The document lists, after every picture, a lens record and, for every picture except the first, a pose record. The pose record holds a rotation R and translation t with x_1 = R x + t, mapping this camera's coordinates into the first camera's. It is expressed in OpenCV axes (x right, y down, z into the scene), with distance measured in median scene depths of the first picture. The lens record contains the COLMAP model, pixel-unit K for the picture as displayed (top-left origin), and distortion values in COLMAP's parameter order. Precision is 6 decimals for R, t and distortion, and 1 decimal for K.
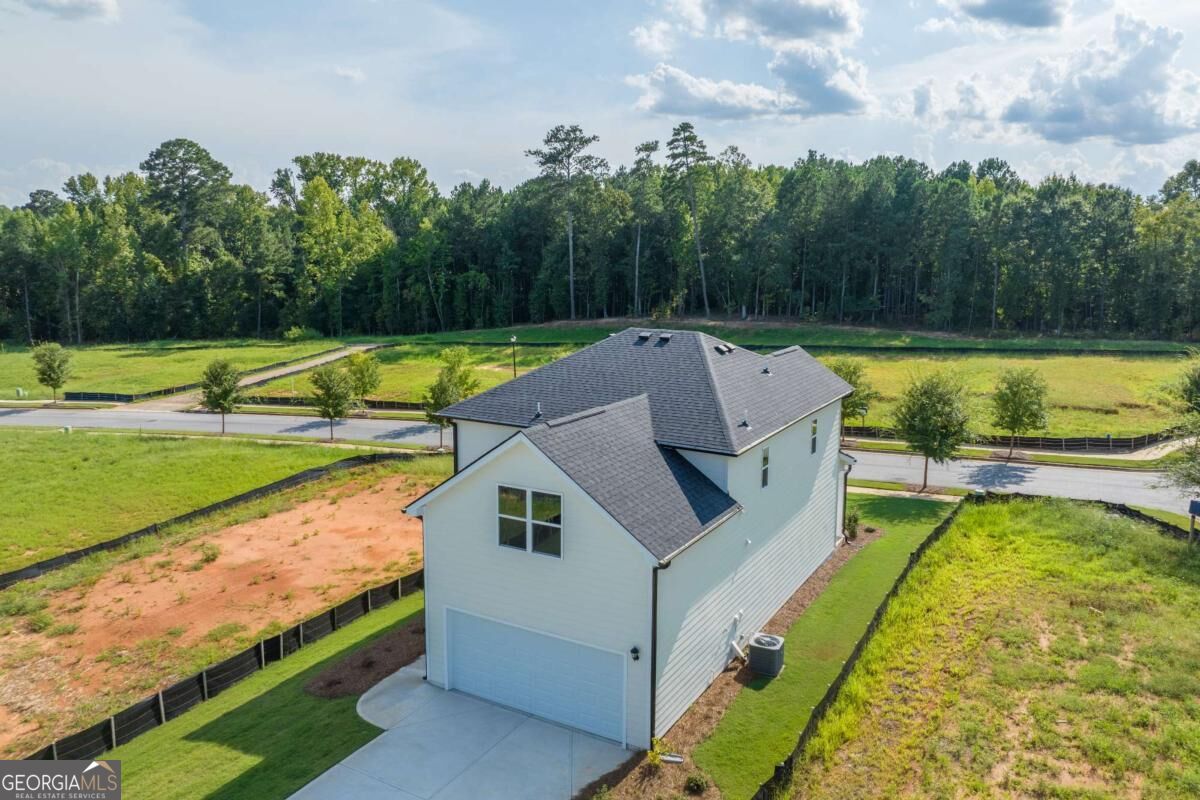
lens RADIAL K [[857.2, 0, 620.3], [0, 857.2, 397.4], [0, 0, 1]] dist [-0.040299, 0.004084]
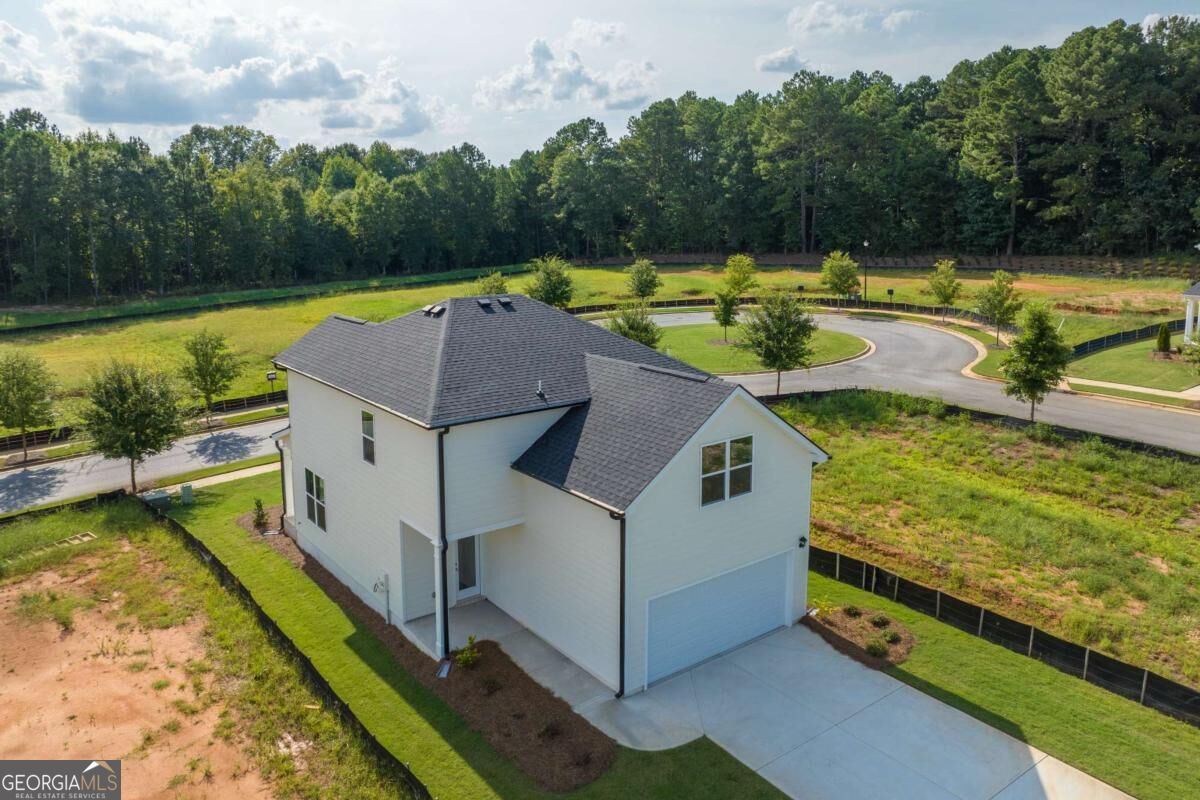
lens RADIAL K [[867.8, 0, 594.7], [0, 867.8, 368.5], [0, 0, 1]] dist [-0.042127, 0.009863]
pose [[0.403109, -0.174782, 0.898306, -1.029631], [0.162984, 0.979611, 0.117463, -0.121895], [-0.900522, 0.099059, 0.423377, 0.627661]]
